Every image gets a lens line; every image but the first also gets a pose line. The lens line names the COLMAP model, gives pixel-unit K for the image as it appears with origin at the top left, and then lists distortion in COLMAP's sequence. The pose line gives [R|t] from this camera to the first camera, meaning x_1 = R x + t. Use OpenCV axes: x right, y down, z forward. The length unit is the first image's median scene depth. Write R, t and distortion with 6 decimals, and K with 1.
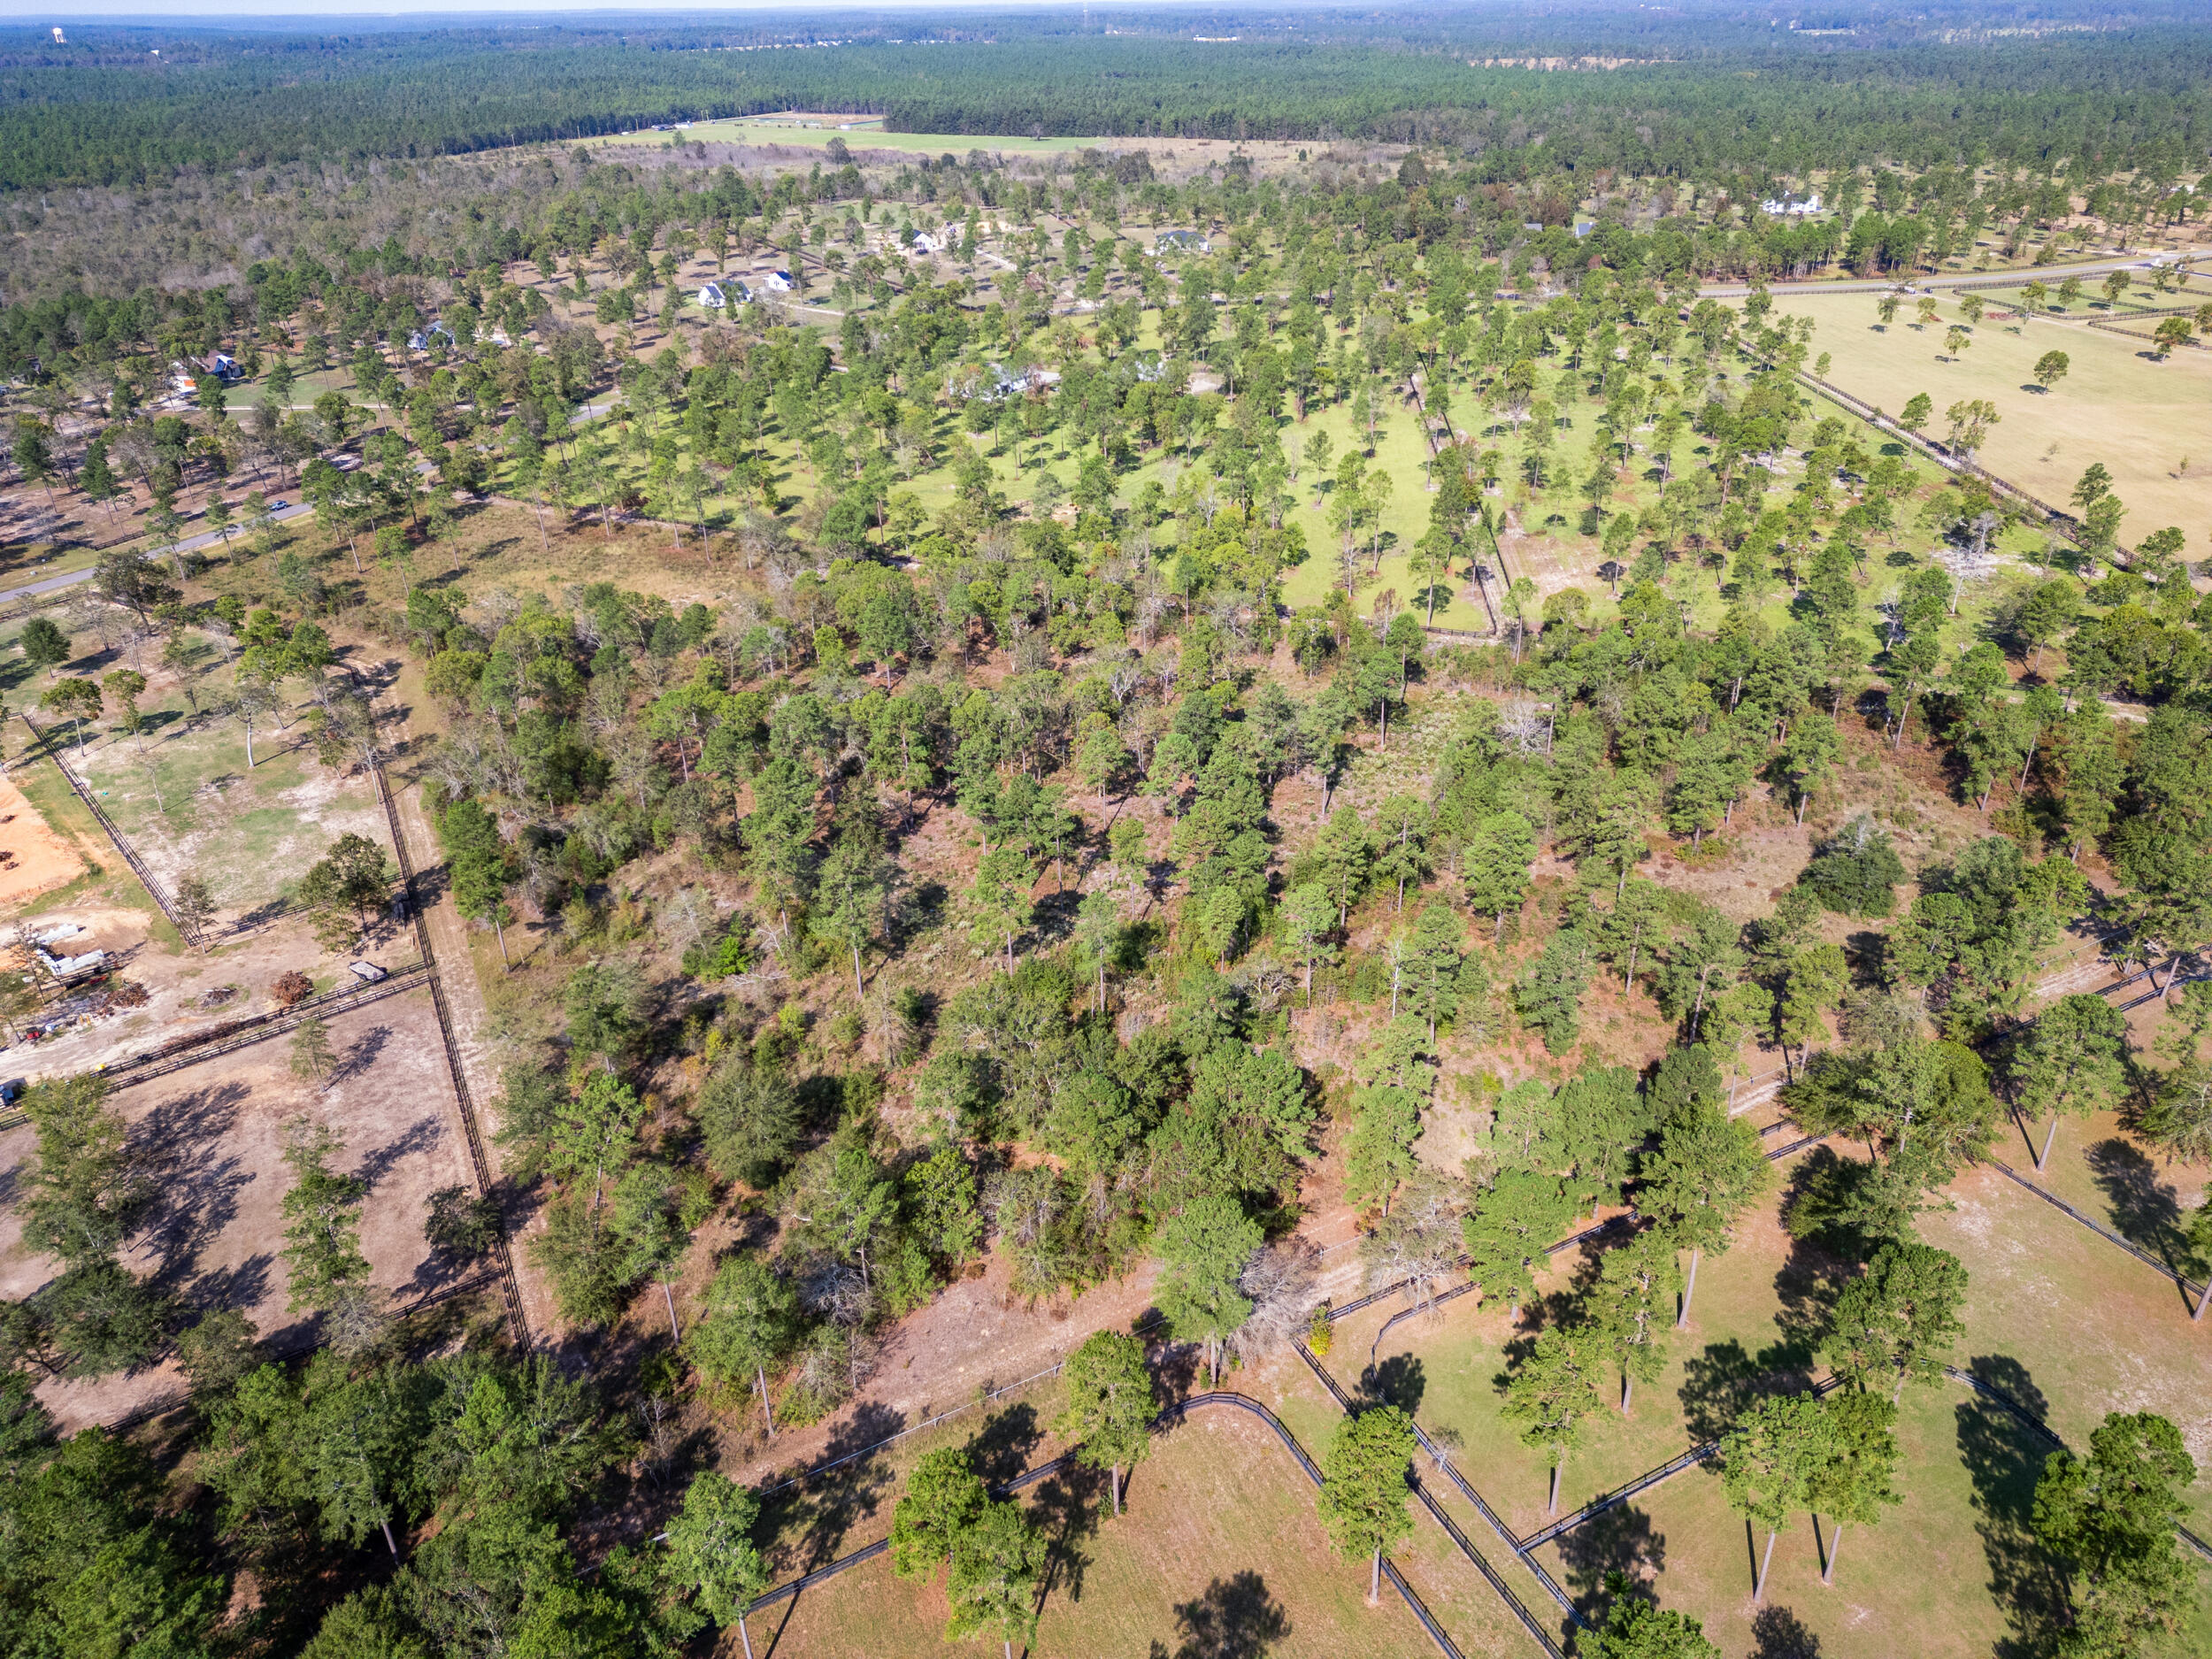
lens RADIAL K [[1552.3, 0, 1106.0], [0, 1552.3, 829.5], [0, 0, 1]] dist [0.082208, -0.081557]
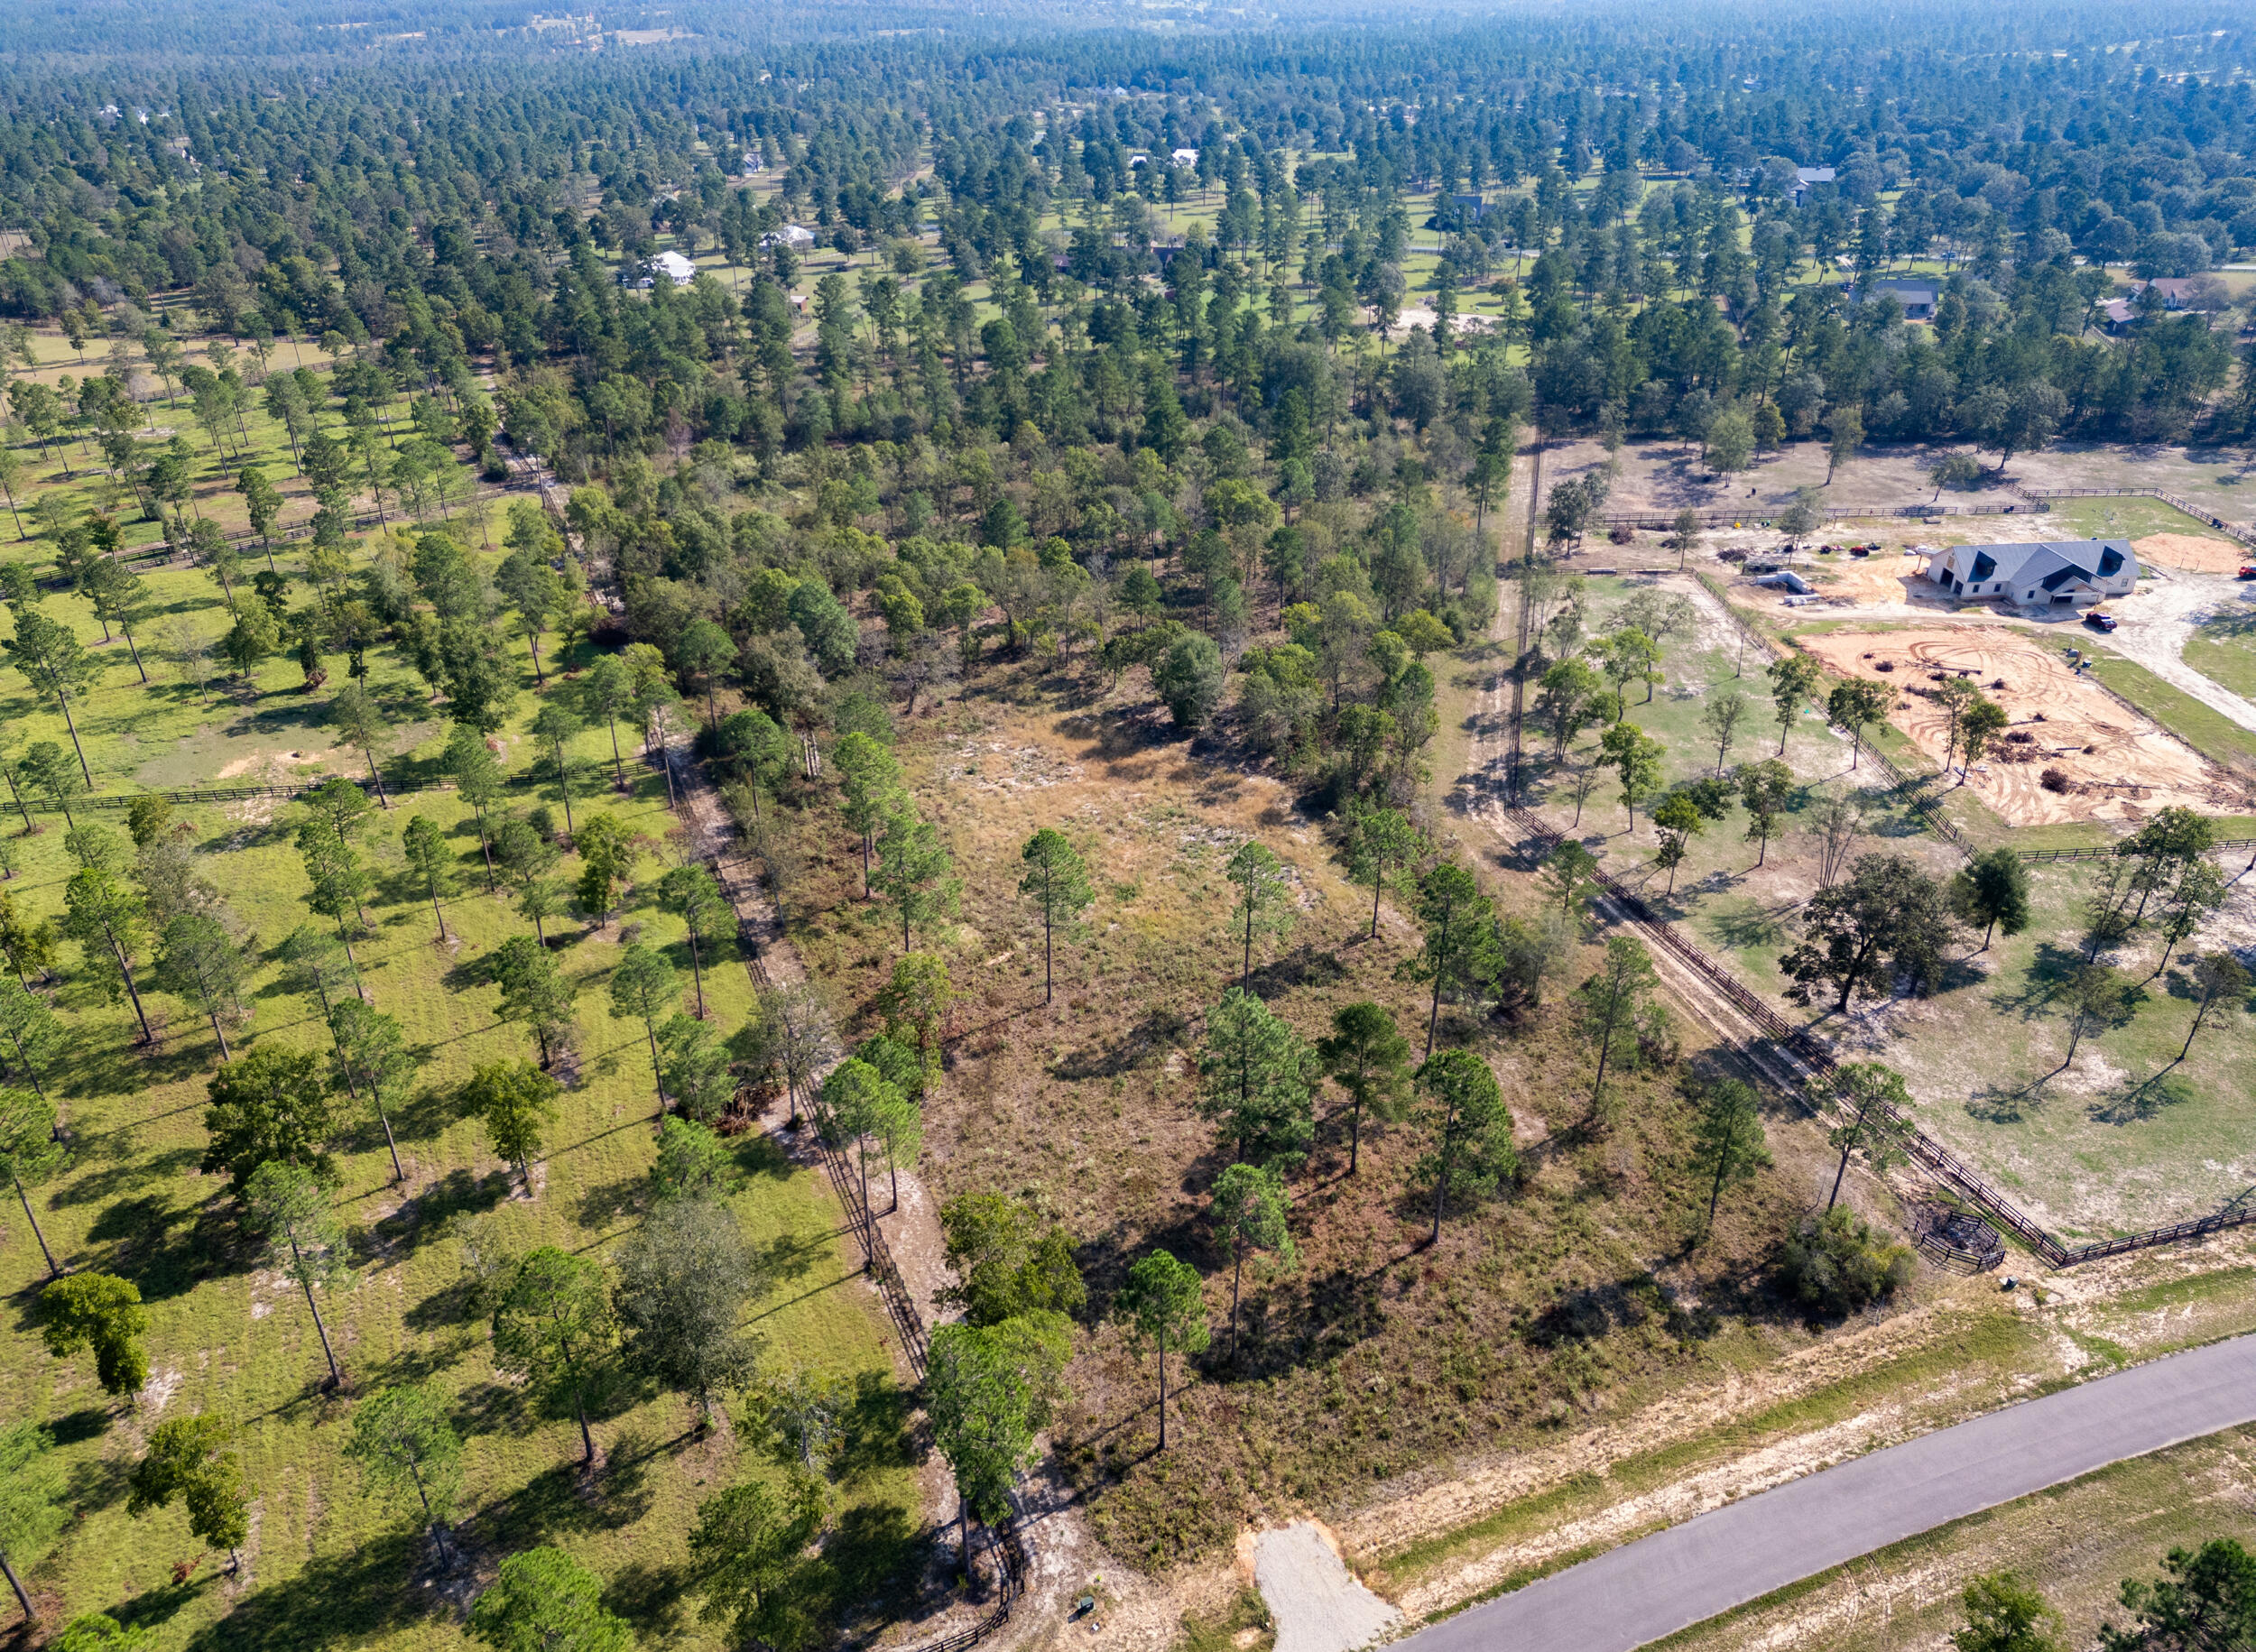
lens RADIAL K [[1588.8, 0, 1128.0], [0, 1588.8, 826.0], [0, 0, 1]] dist [0.084830, -0.087245]
pose [[-0.756357, -0.295775, 0.583474, -0.825210], [0.326149, 0.602672, 0.728295, -0.706105], [-0.567055, 0.741150, -0.359368, 1.471665]]
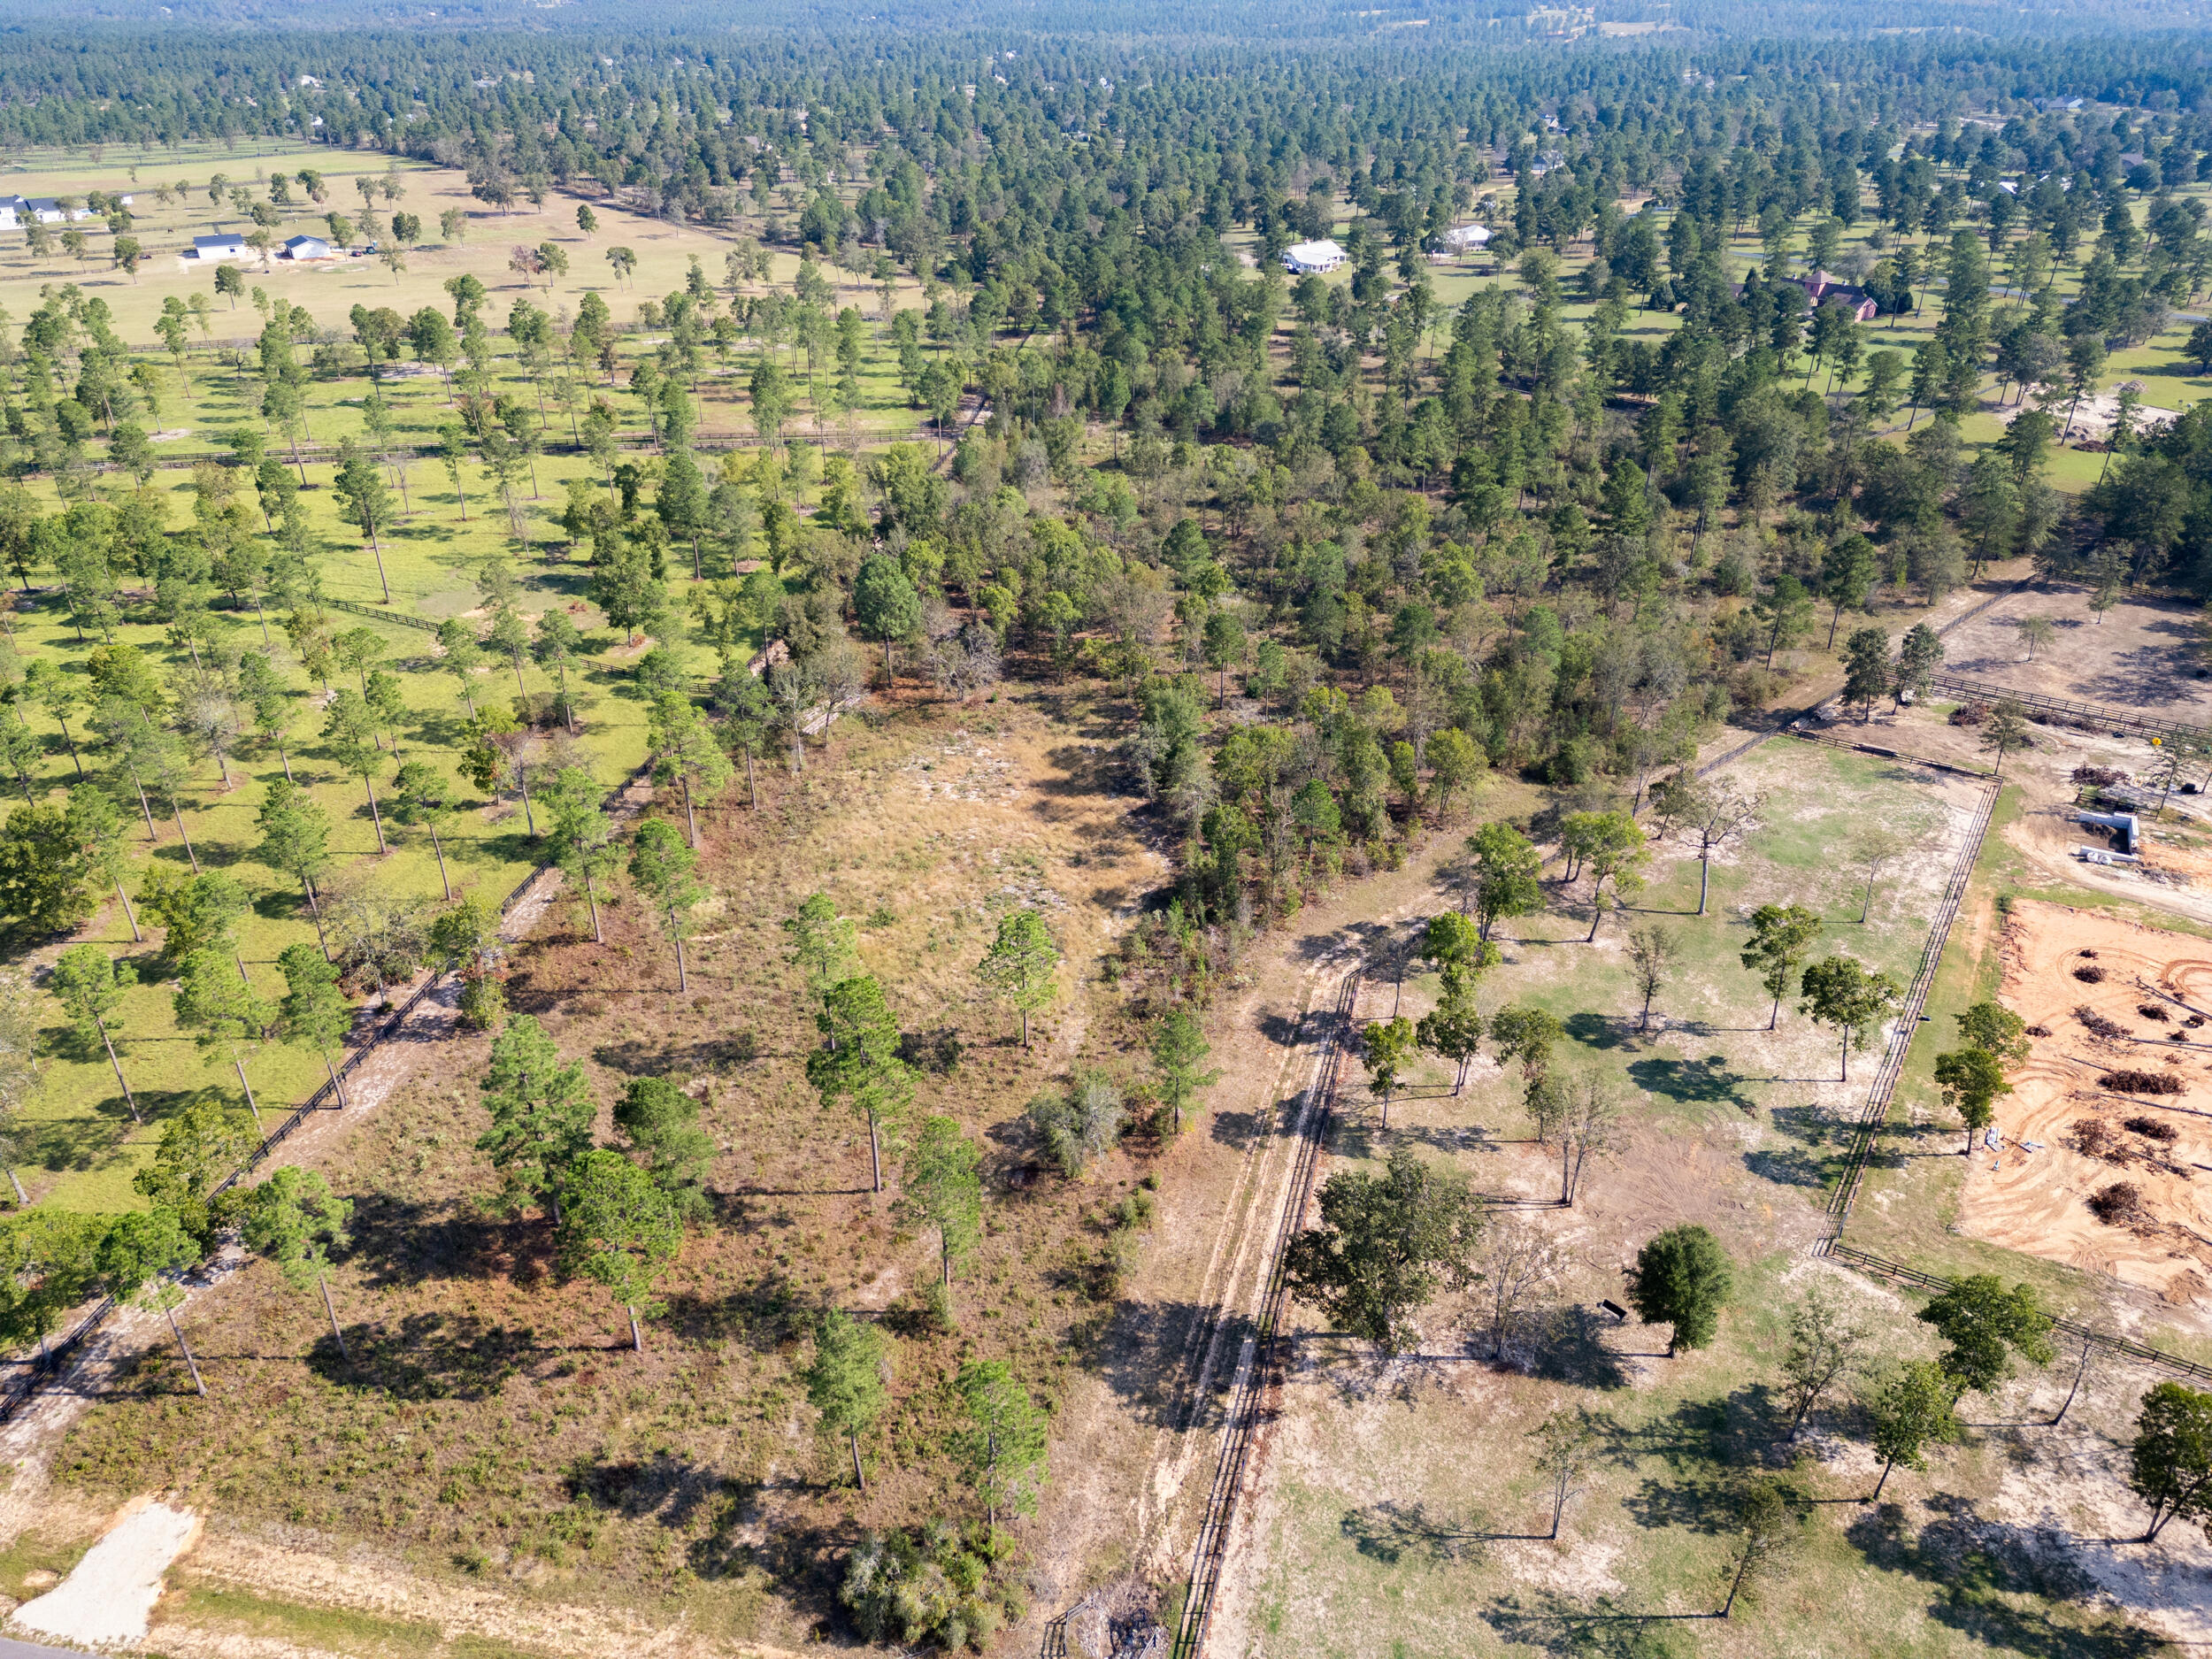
lens RADIAL K [[1552.3, 0, 1106.0], [0, 1552.3, 829.5], [0, 0, 1]] dist [0.082208, -0.081557]
pose [[-0.254170, -0.460777, 0.850342, -0.993798], [0.464401, 0.713082, 0.525211, -0.518952], [-0.848369, 0.528393, 0.032741, 1.130011]]
